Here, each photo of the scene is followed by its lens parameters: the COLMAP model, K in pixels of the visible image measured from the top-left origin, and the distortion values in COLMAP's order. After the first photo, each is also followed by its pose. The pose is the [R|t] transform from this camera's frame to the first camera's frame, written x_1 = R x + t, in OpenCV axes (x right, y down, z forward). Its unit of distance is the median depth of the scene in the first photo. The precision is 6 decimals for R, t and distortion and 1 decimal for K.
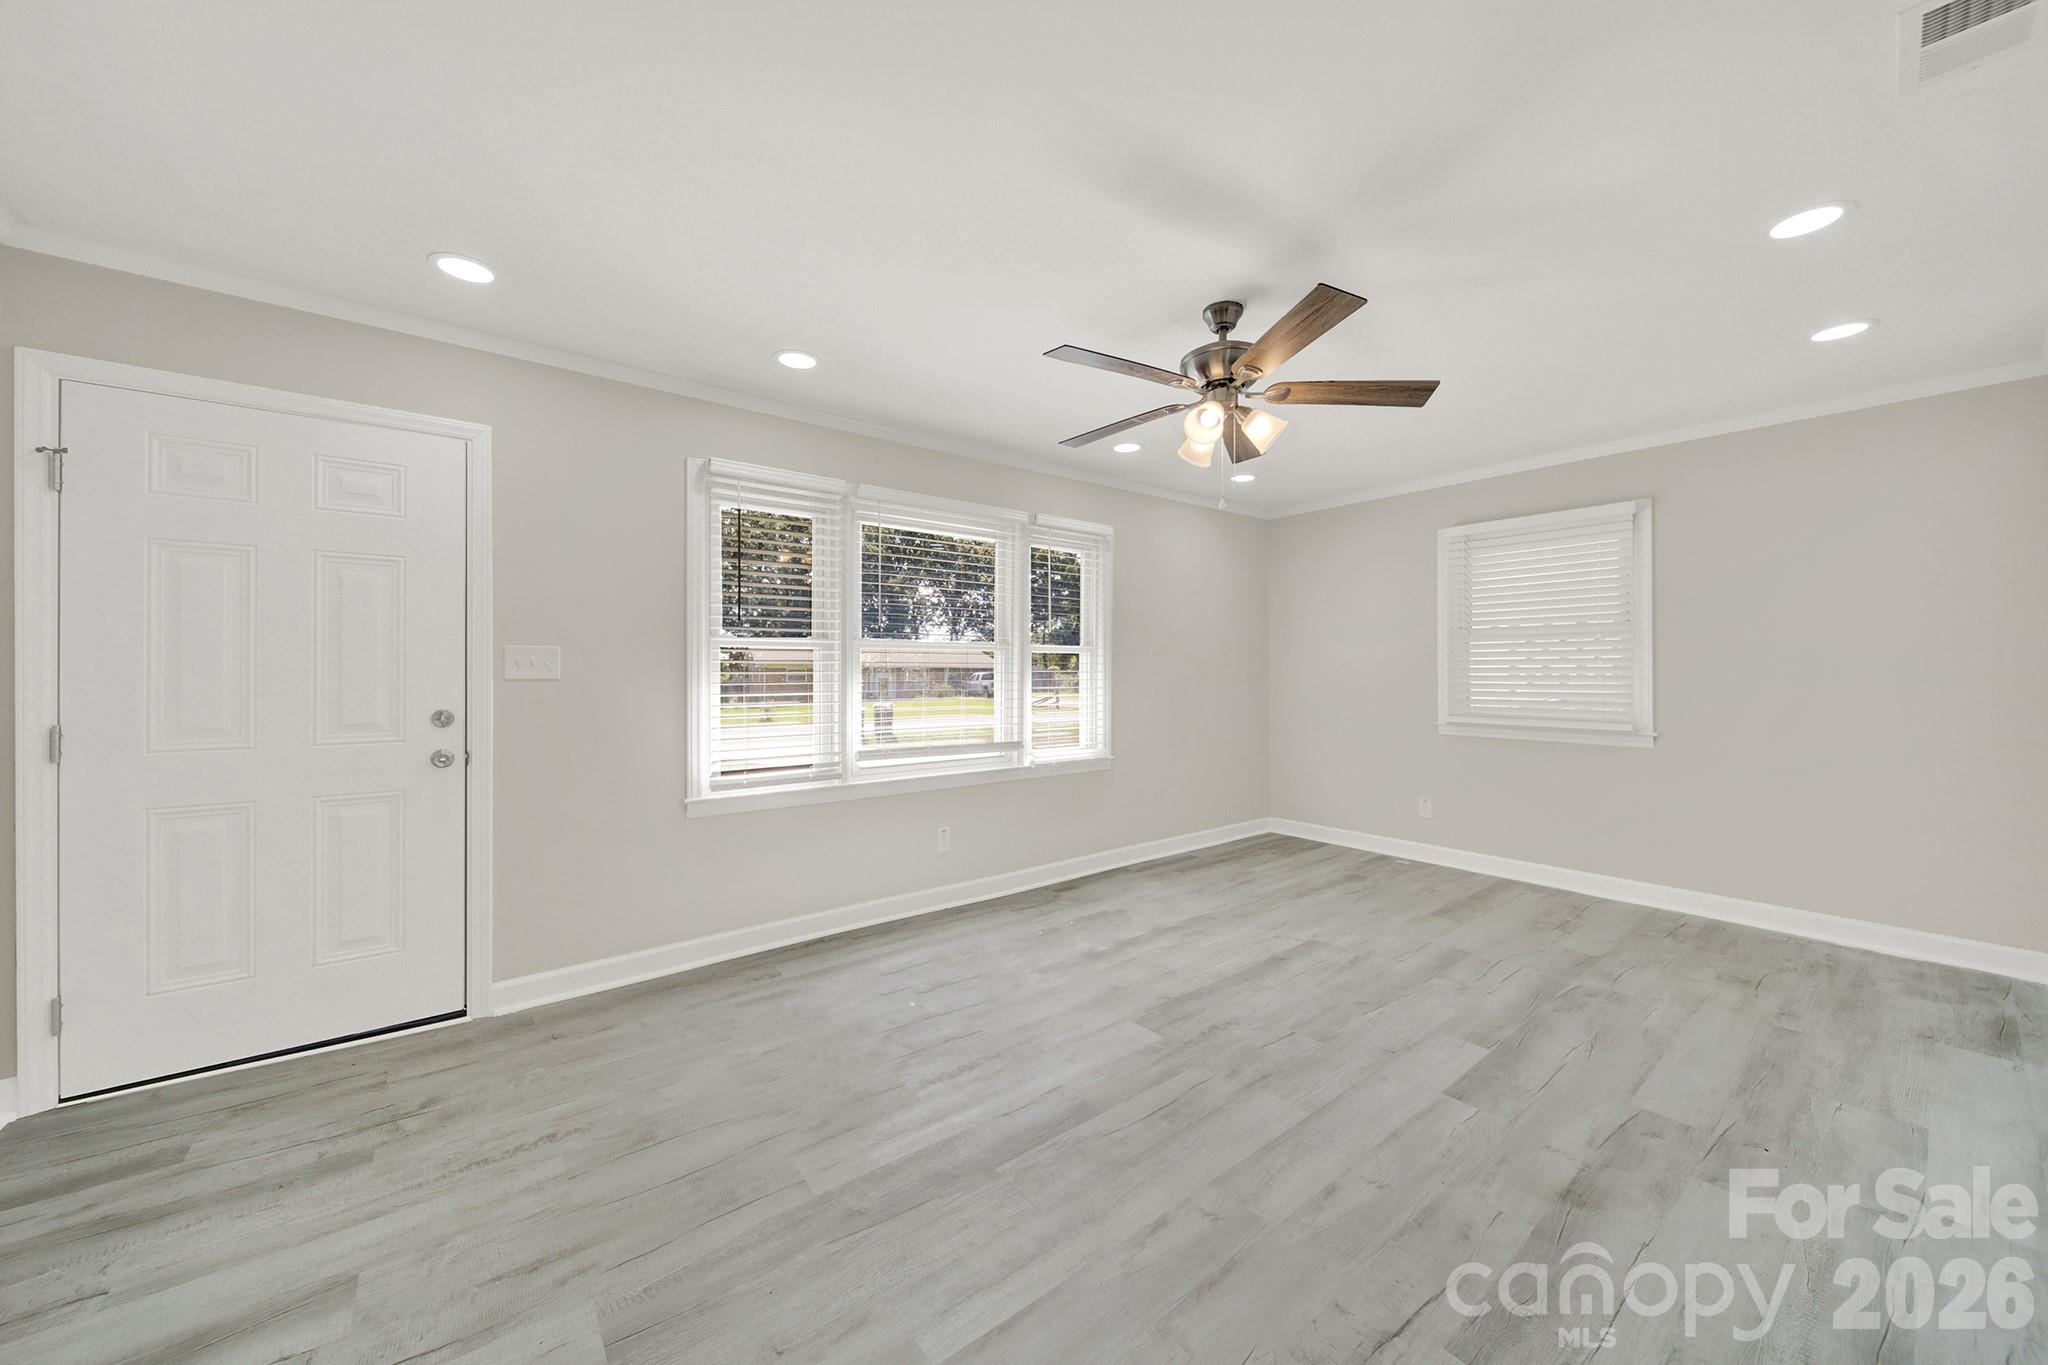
lens RADIAL K [[728.4, 0, 1028.9], [0, 728.4, 671.0], [0, 0, 1]] dist [-0.002101, -0.000229]
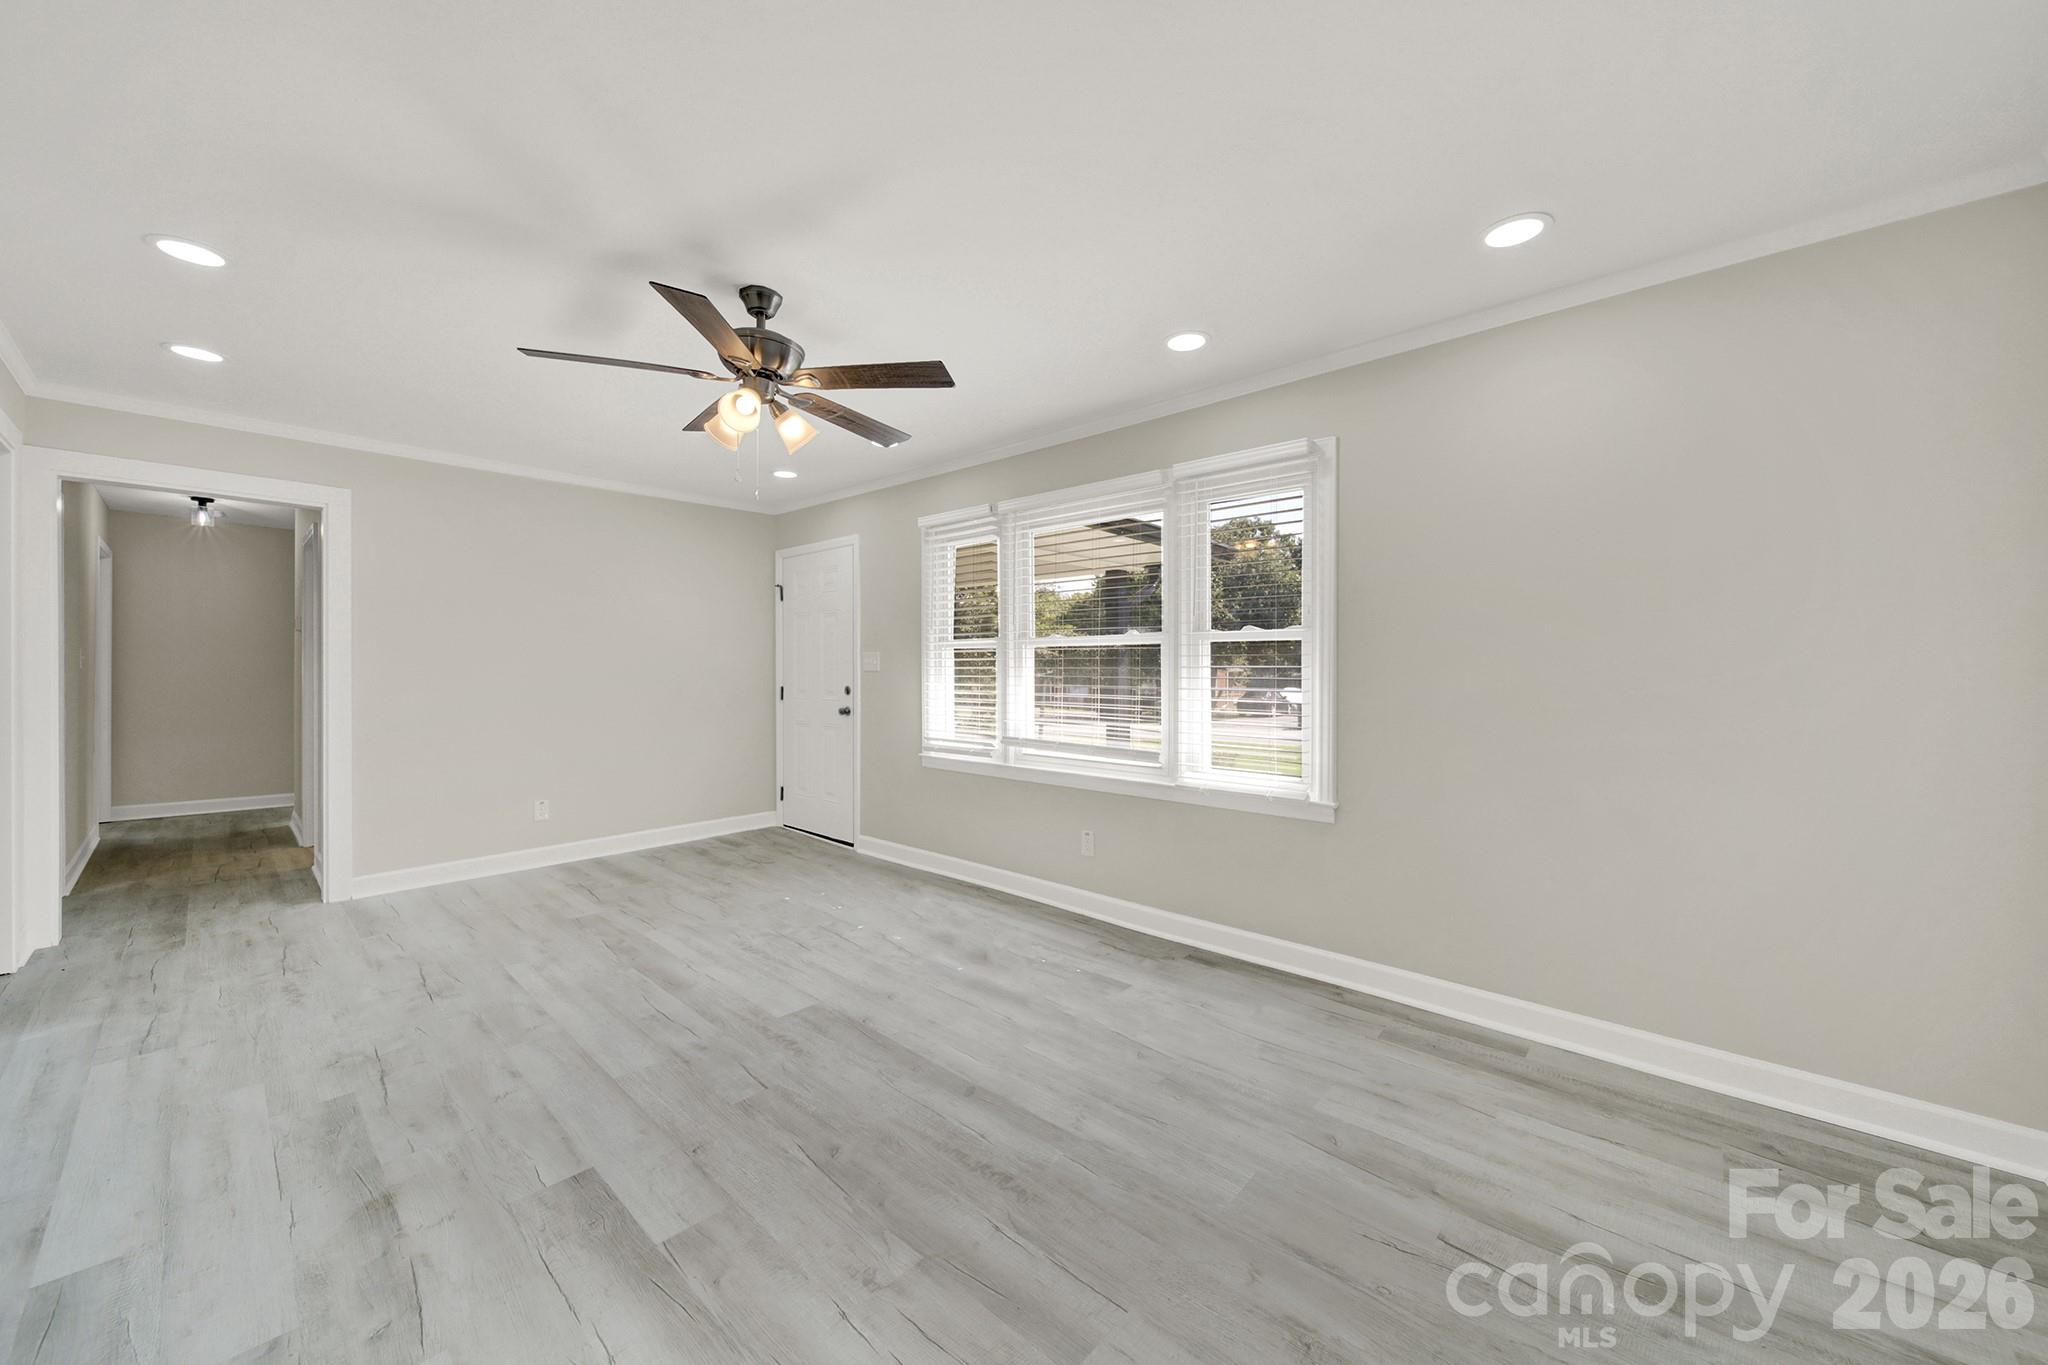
lens RADIAL K [[784.9, 0, 1058.4], [0, 784.9, 672.9], [0, 0, 1]] dist [-0.000509, -0.000260]
pose [[0.161076, 0.008683, -0.986904, 1.211146], [0.001263, 0.999959, 0.009005, -0.000947], [0.986941, -0.002697, 0.161058, 1.085665]]
